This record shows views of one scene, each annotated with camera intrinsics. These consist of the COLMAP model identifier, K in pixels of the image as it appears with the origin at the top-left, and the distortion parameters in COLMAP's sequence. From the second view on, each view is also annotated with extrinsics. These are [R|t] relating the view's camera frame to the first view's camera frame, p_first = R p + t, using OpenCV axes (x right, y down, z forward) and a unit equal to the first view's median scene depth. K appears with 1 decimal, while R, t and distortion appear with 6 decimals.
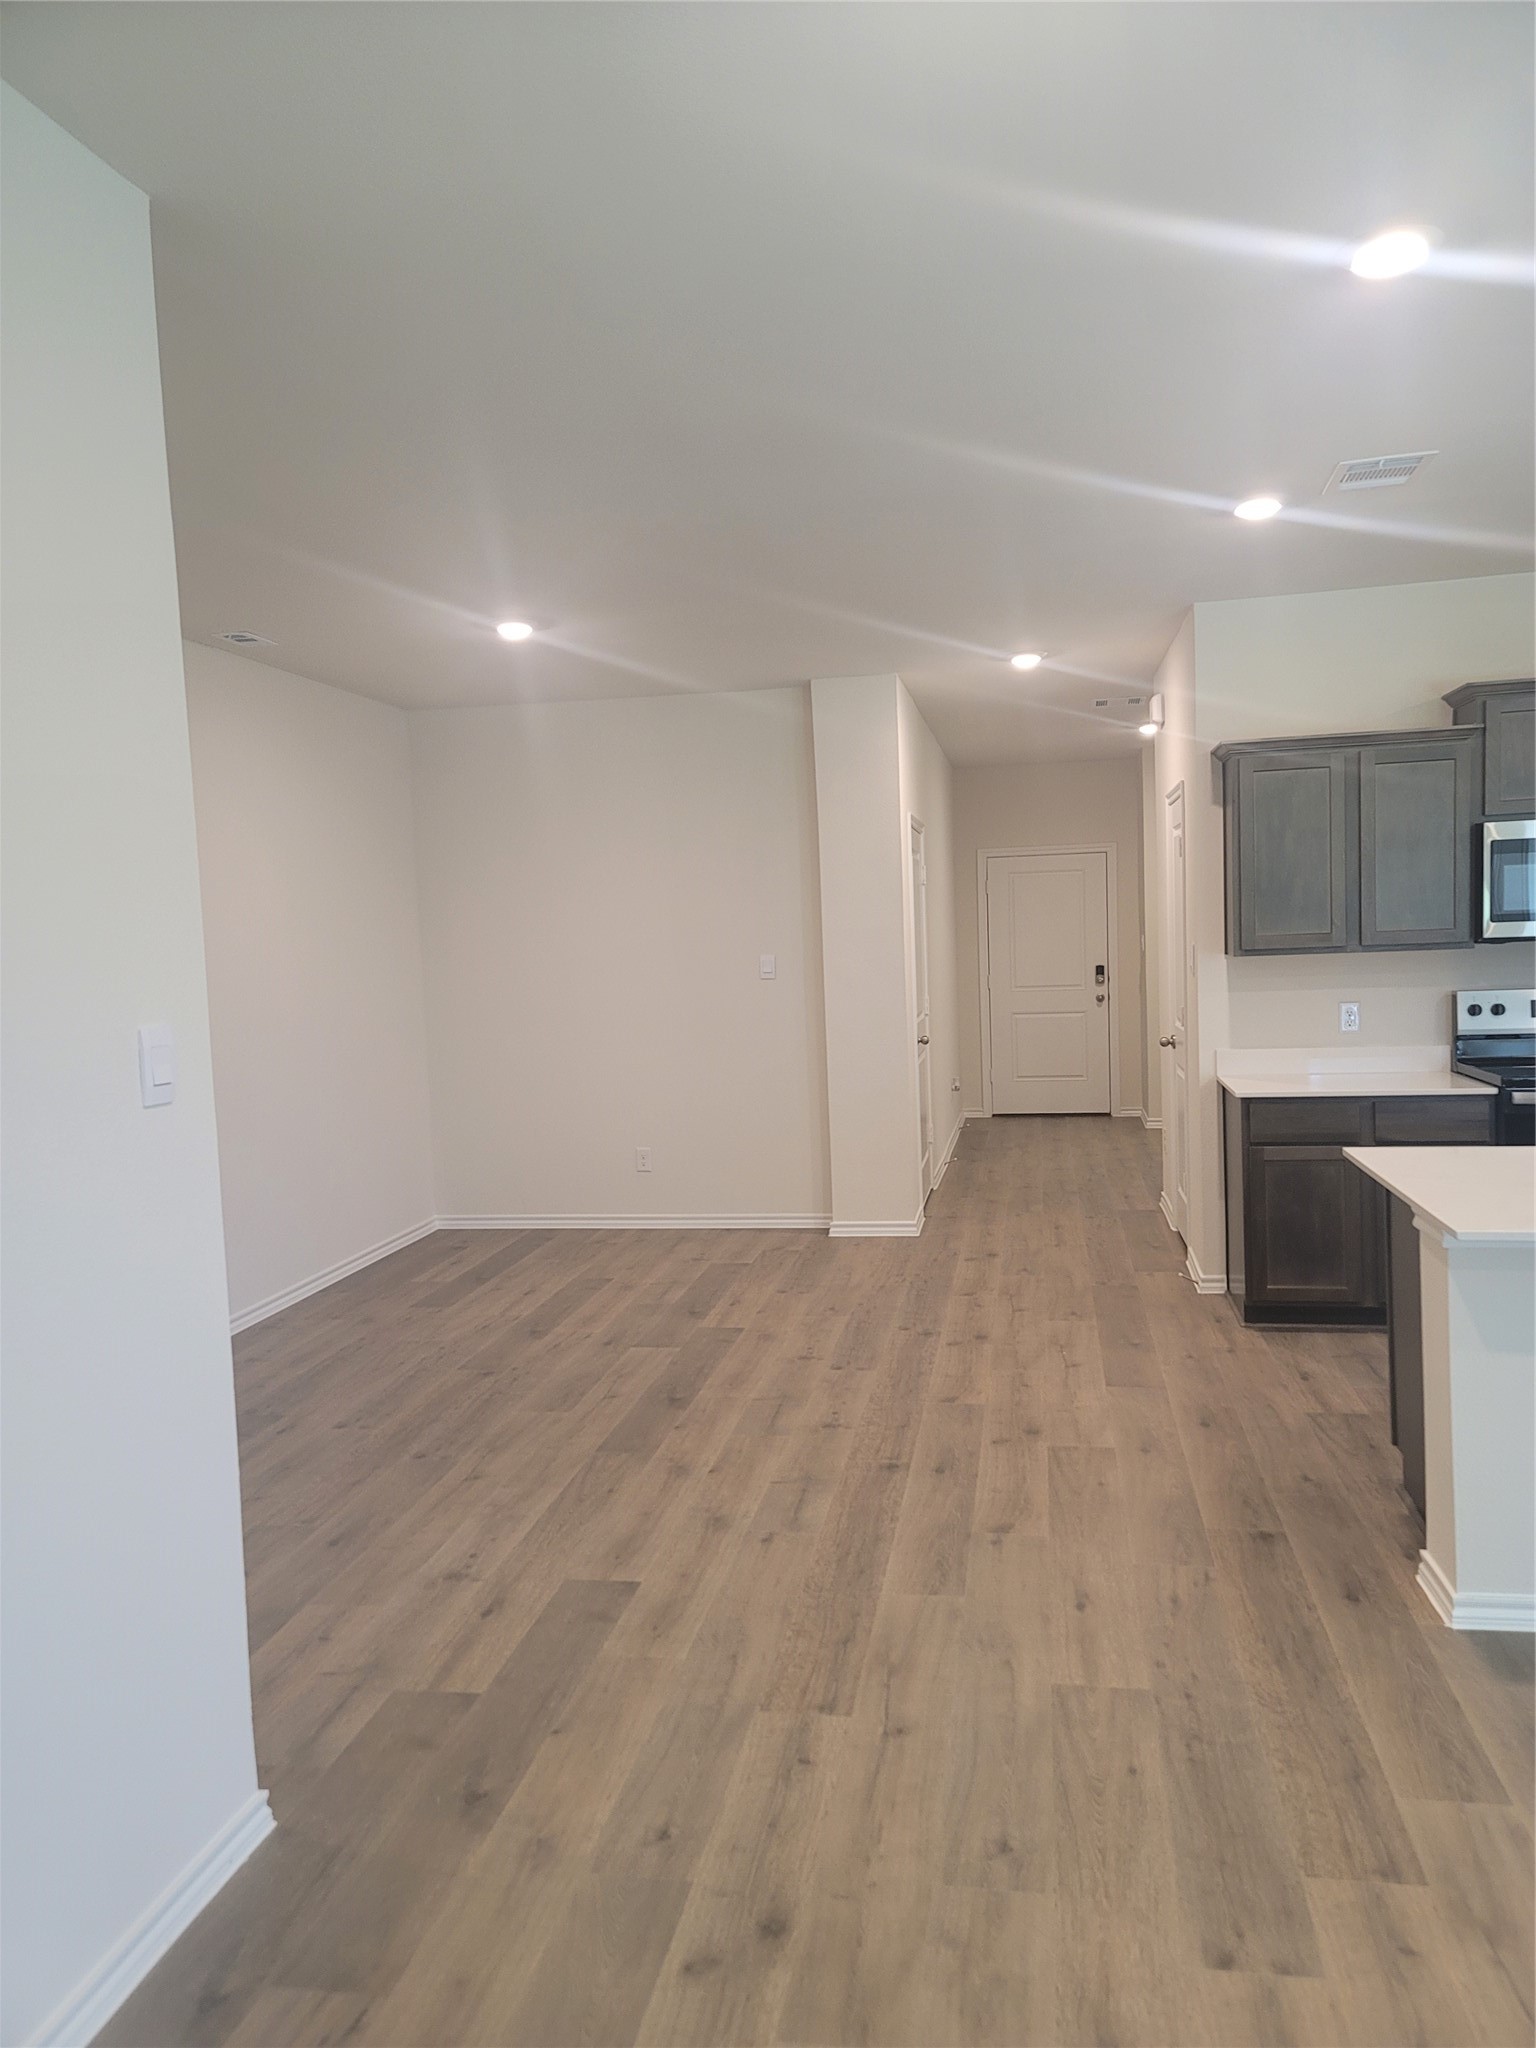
lens RADIAL K [[1487.5, 0, 766.3], [0, 1487.5, 1034.1], [0, 0, 1]] dist [0.085821, -0.065185]
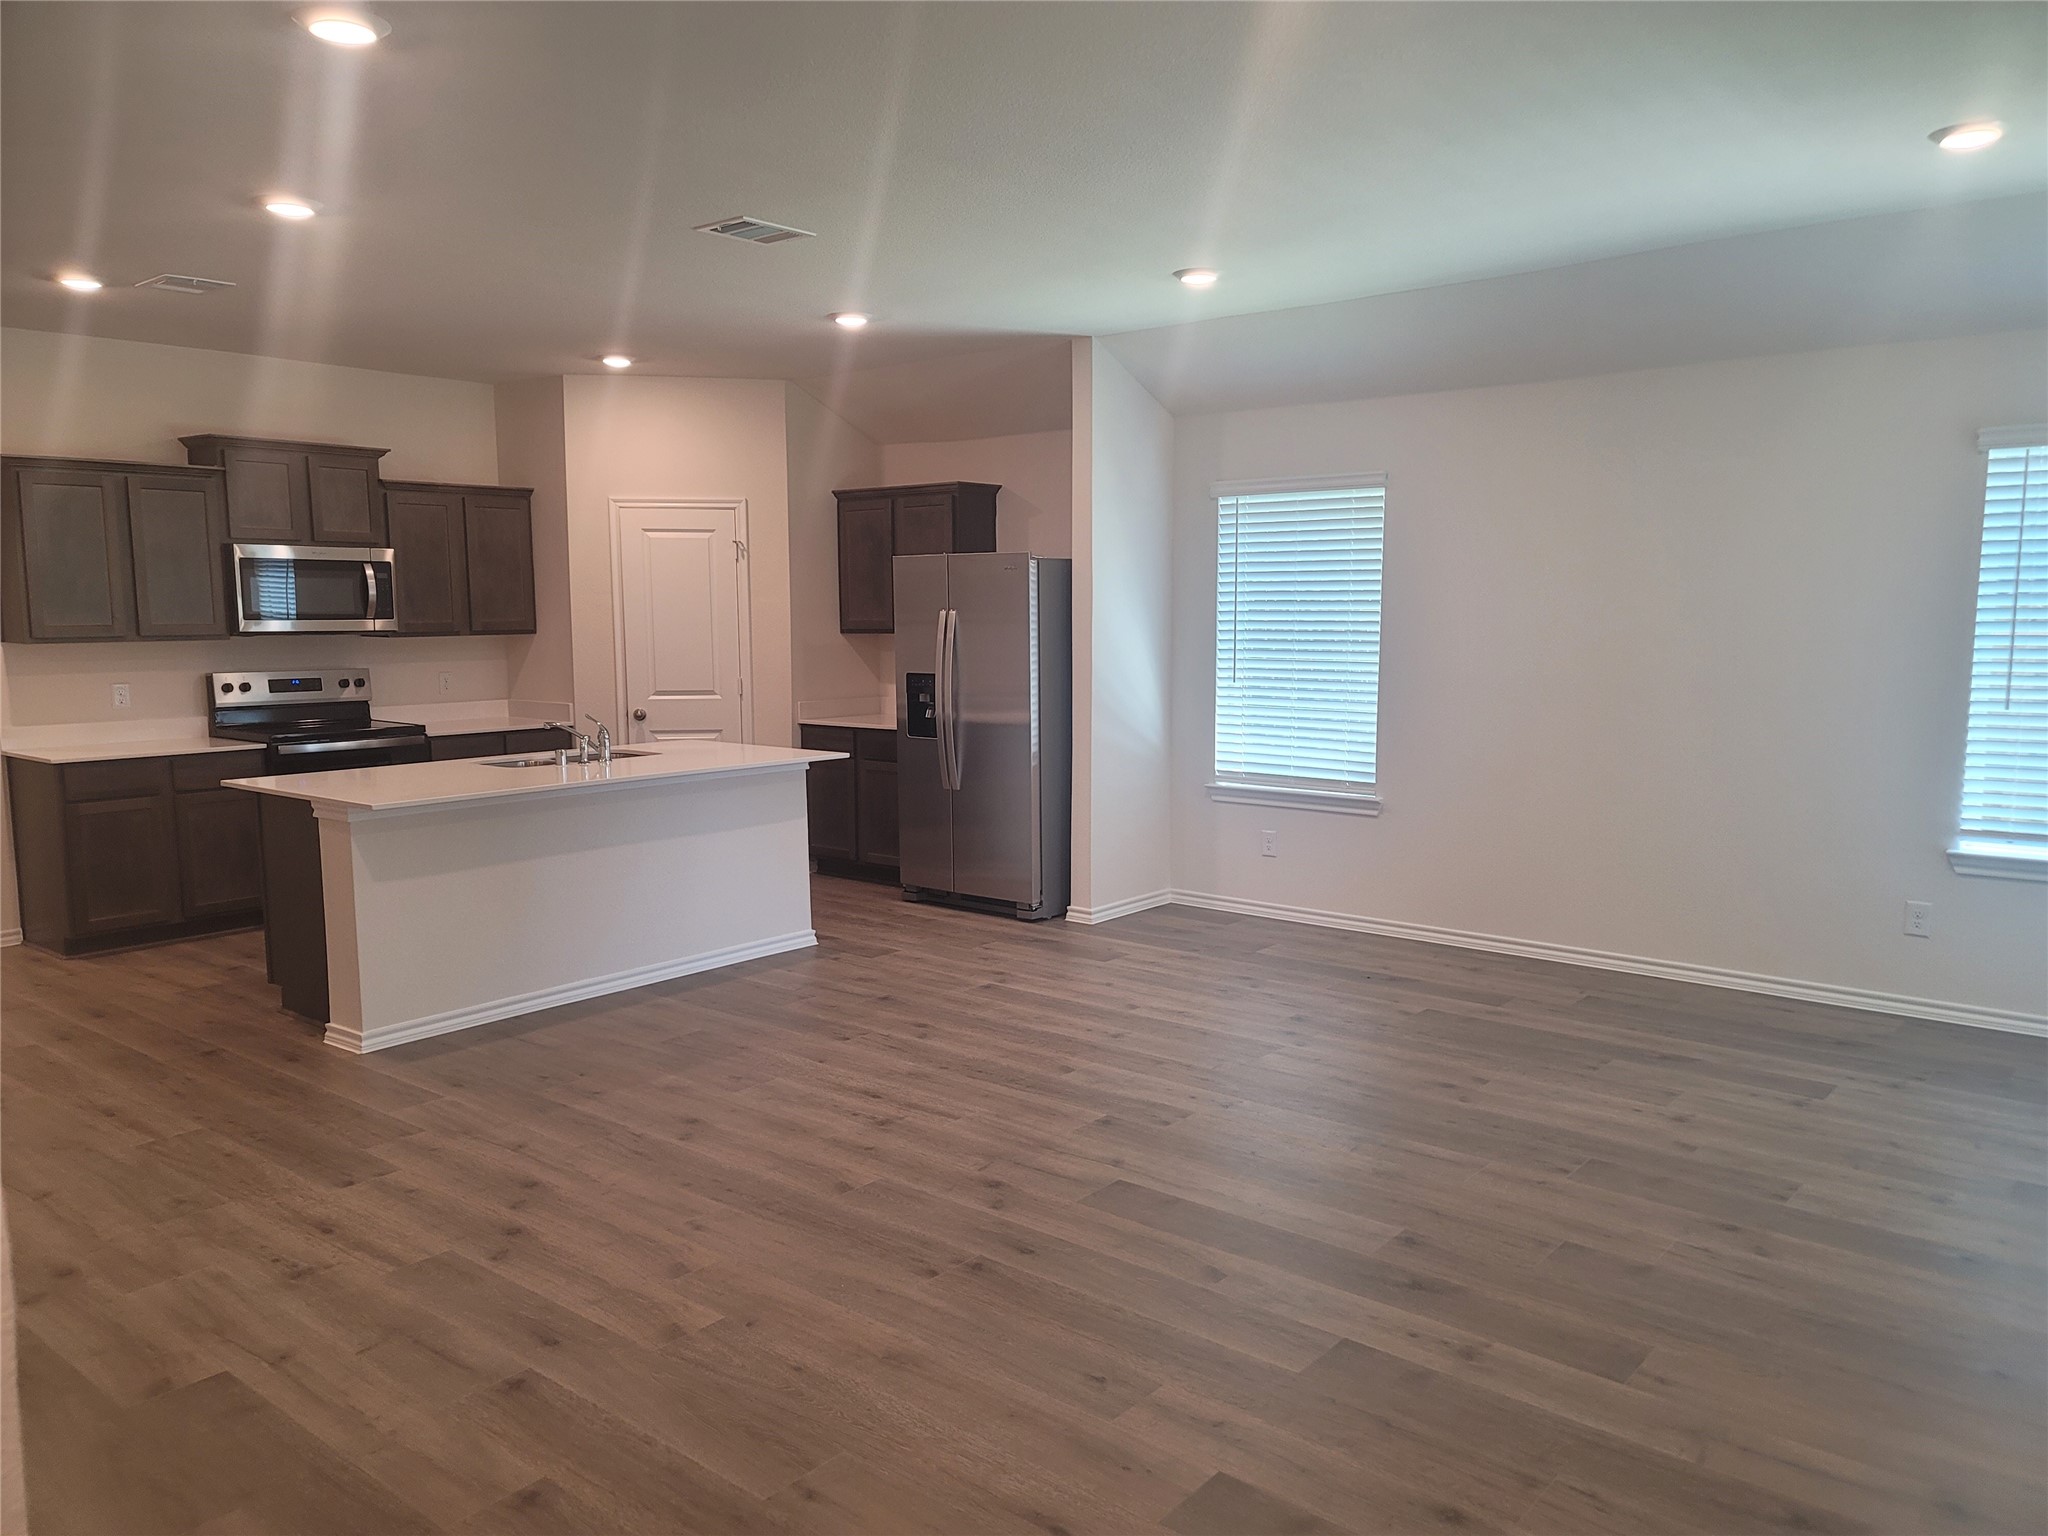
lens RADIAL K [[1487.5, 0, 1044.1], [0, 1487.5, 789.3], [0, 0, 1]] dist [0.085821, -0.065185]
pose [[0.486188, -0.074232, 0.870695, -0.371850], [0.044600, 0.997195, 0.060112, 0.026744], [-0.872715, 0.009607, 0.488135, -0.275308]]
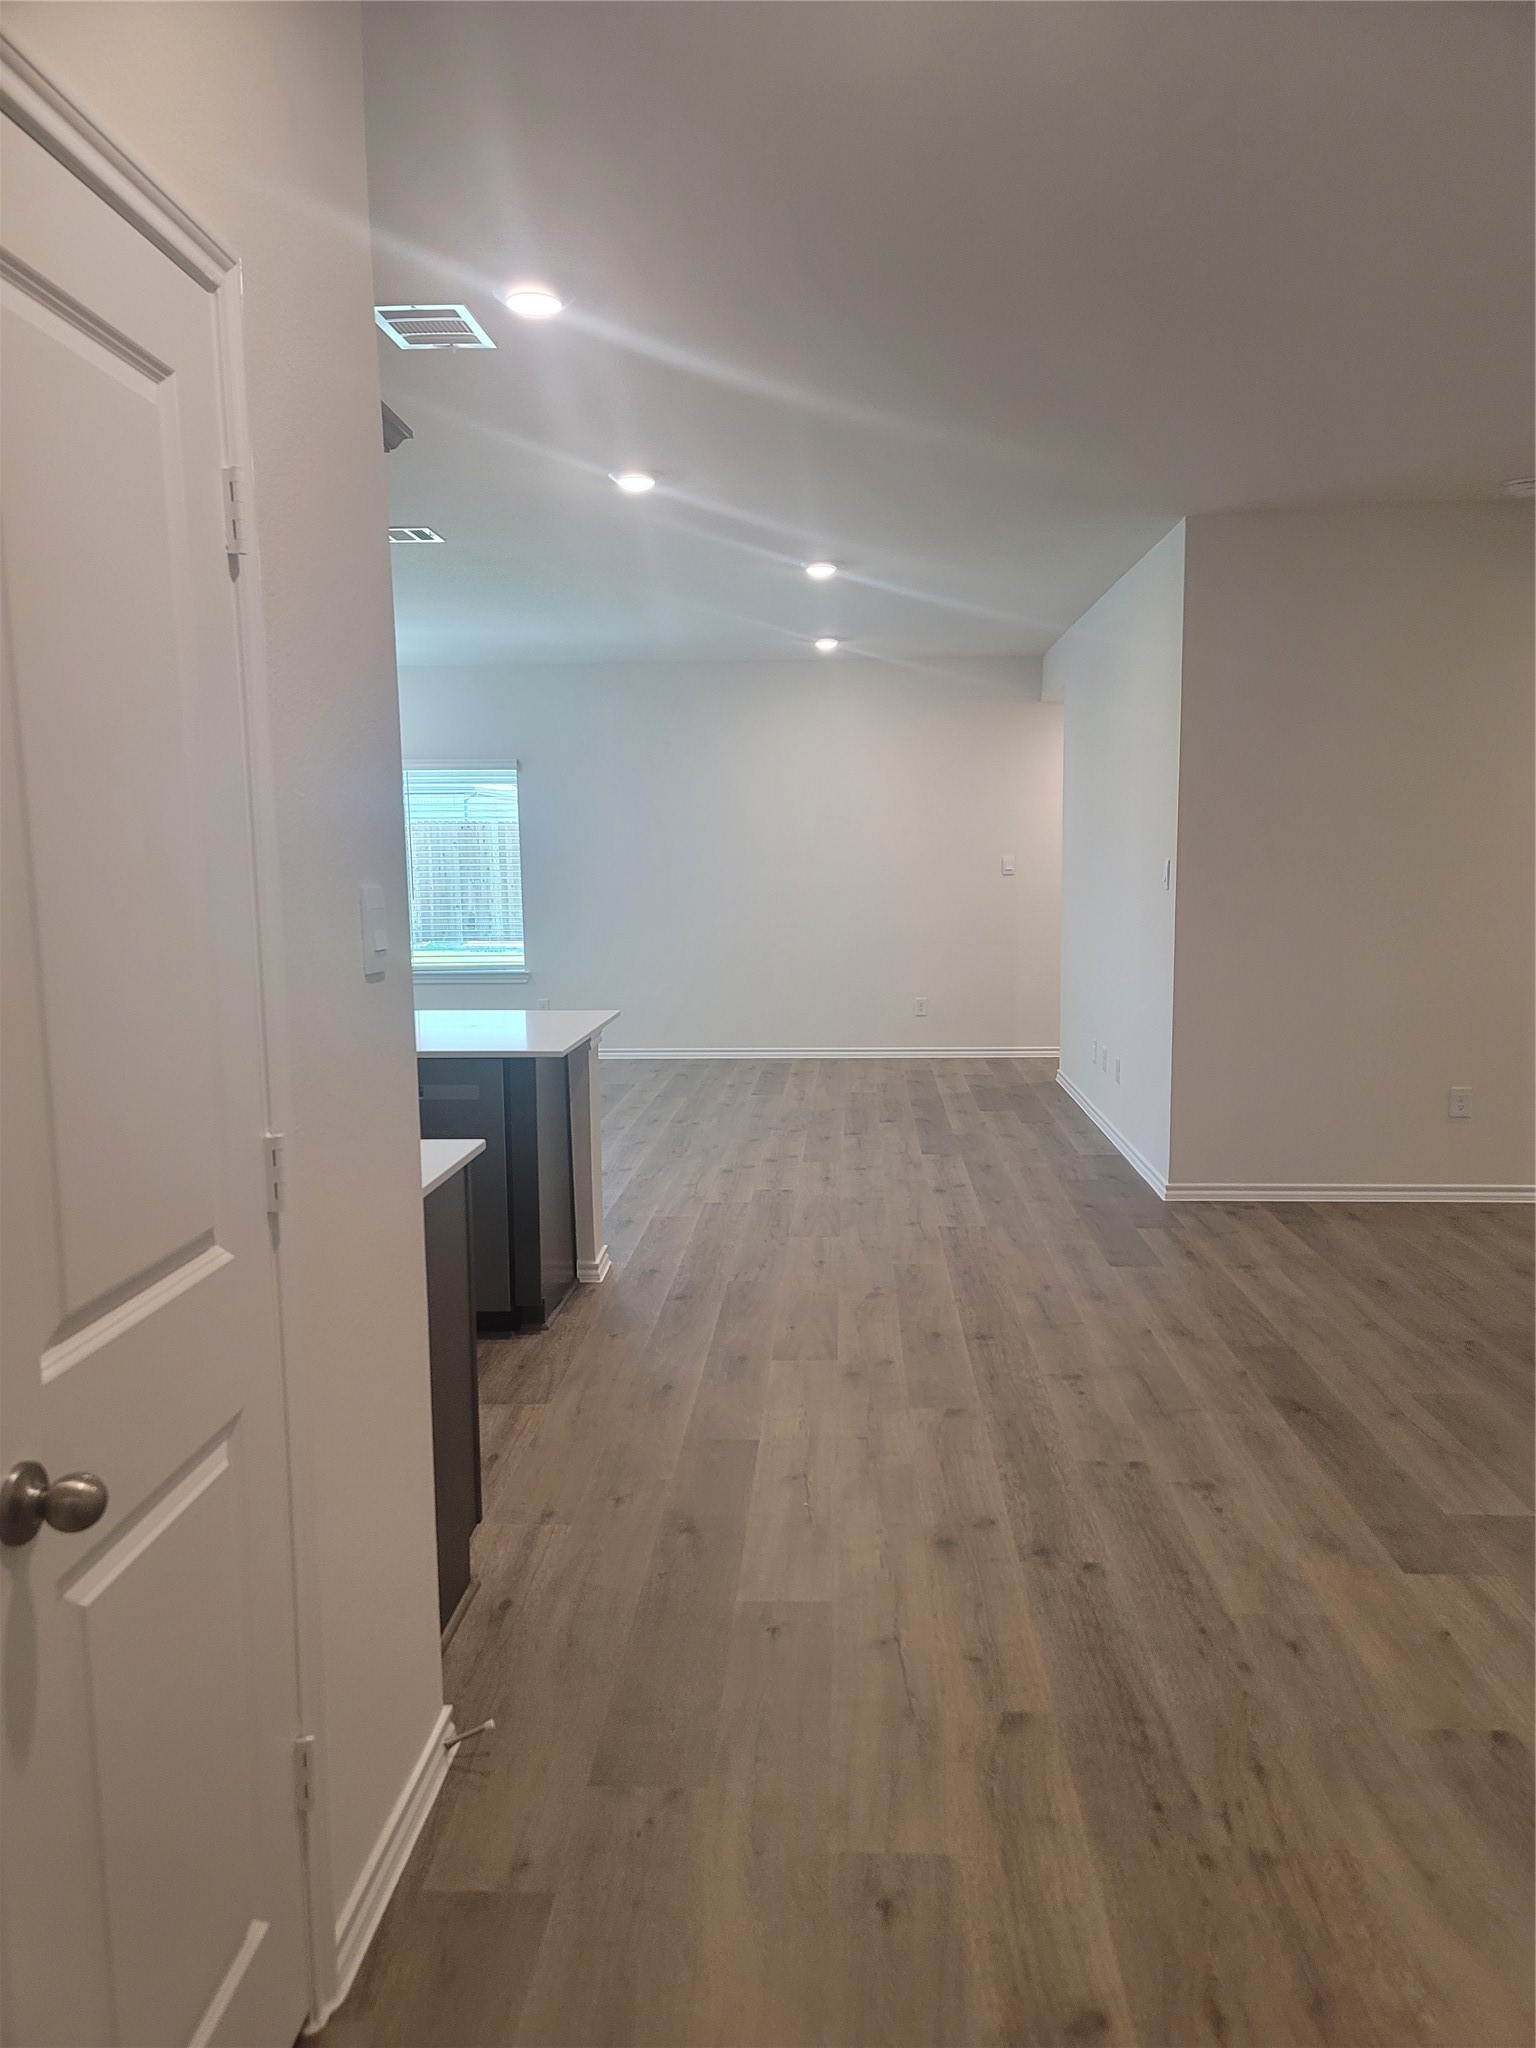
lens RADIAL K [[1487.5, 0, 783.9], [0, 1487.5, 1031.2], [0, 0, 1]] dist [0.085821, -0.065185]
pose [[-0.989348, 0.064261, -0.130615, 0.291486], [0.038823, 0.981266, 0.188706, -0.108552], [0.140295, 0.181625, -0.973309, 1.655956]]
